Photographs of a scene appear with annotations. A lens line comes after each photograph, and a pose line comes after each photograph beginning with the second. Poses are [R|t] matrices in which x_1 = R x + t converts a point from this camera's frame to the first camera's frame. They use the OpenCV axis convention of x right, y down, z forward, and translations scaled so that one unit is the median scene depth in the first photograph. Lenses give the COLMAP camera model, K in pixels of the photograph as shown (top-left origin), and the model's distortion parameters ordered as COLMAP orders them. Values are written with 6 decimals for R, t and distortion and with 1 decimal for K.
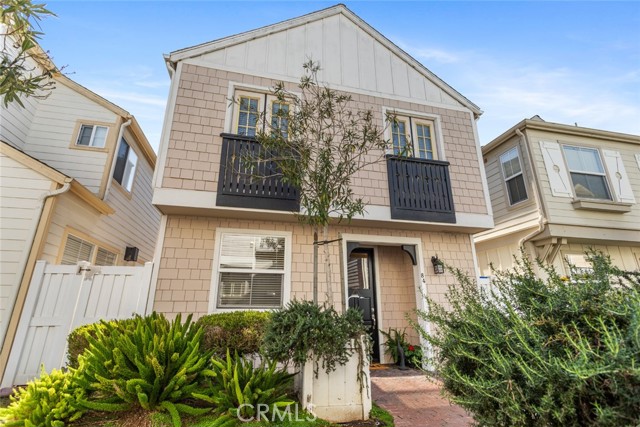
lens RADIAL K [[302.7, 0, 318.3], [0, 302.7, 208.4], [0, 0, 1]] dist [0.001870, 0.000570]
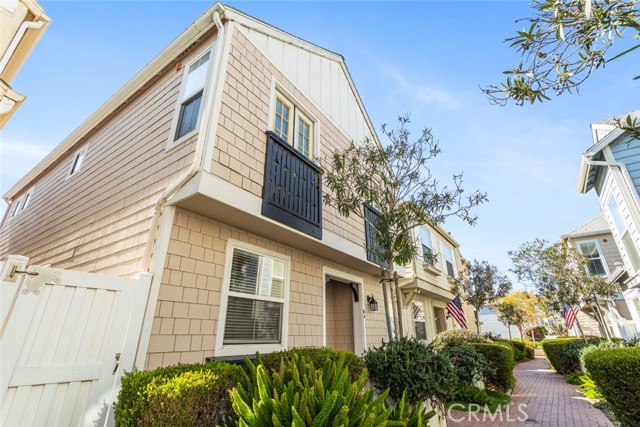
lens RADIAL K [[302.7, 0, 318.3], [0, 302.7, 208.4], [0, 0, 1]] dist [0.001870, 0.000570]
pose [[0.749077, 0.258208, 0.610093, -0.664877], [-0.206435, 0.966042, -0.155392, 0.064282], [-0.629499, -0.009544, 0.776943, 0.246135]]
